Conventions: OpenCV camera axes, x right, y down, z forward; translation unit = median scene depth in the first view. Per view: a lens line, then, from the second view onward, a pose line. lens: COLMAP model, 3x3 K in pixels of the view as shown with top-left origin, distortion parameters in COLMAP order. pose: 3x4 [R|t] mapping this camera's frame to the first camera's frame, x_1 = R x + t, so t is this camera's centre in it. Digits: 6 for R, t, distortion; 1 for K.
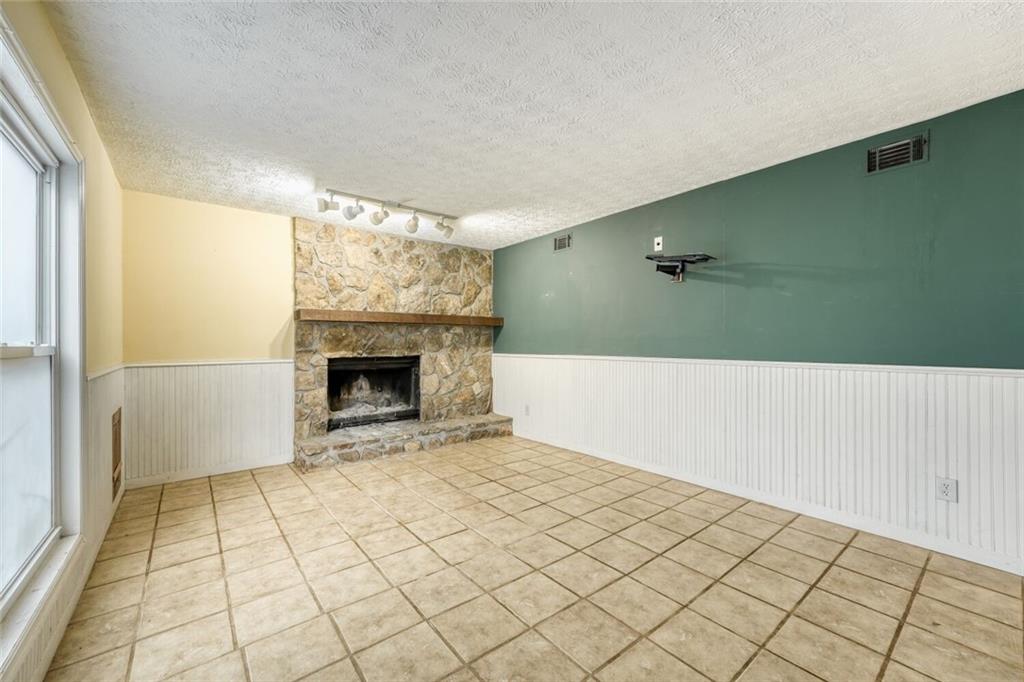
lens RADIAL K [[407.3, 0, 512.0], [0, 407.3, 341.0], [0, 0, 1]] dist [-0.000518, 0.004326]
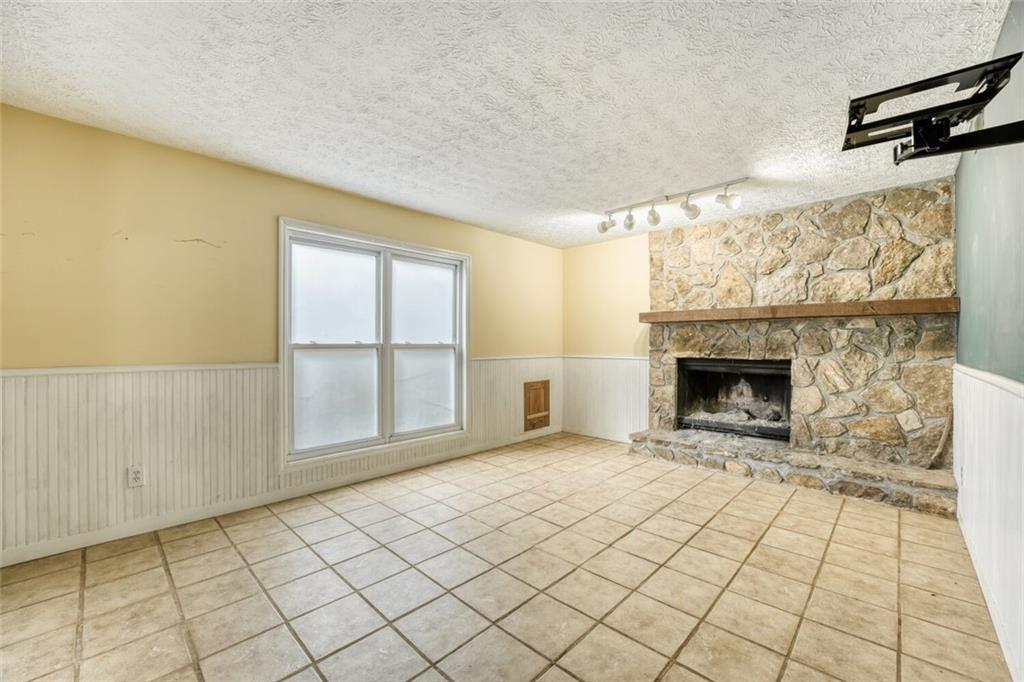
lens RADIAL K [[411.9, 0, 512.0], [0, 411.9, 341.0], [0, 0, 1]] dist [-0.020065, 0.004990]
pose [[0.142048, -0.001591, -0.989859, 0.489342], [0.001678, 0.999998, -0.001366, 0.000605], [0.989858, -0.001467, 0.142050, 0.406456]]
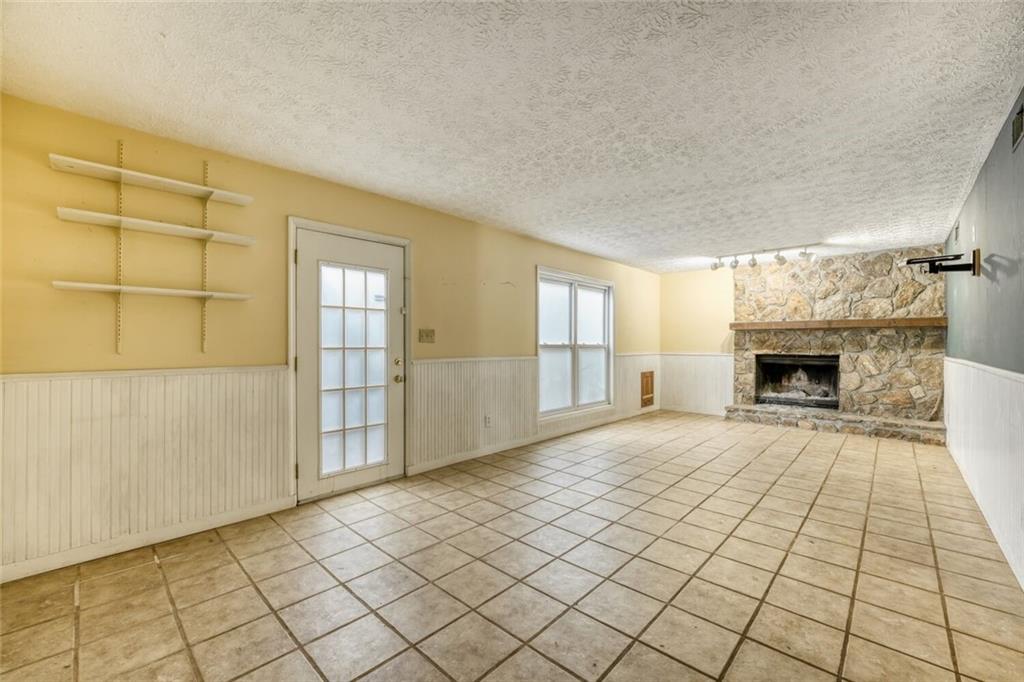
lens RADIAL K [[407.9, 0, 530.9], [0, 407.9, 341.8], [0, 0, 1]] dist [0.000457, 0.000479]
pose [[0.177183, -0.001374, -0.984177, 0.822547], [0.000615, 0.999999, -0.001285, -0.001564], [0.984178, -0.000377, 0.177184, -0.075832]]
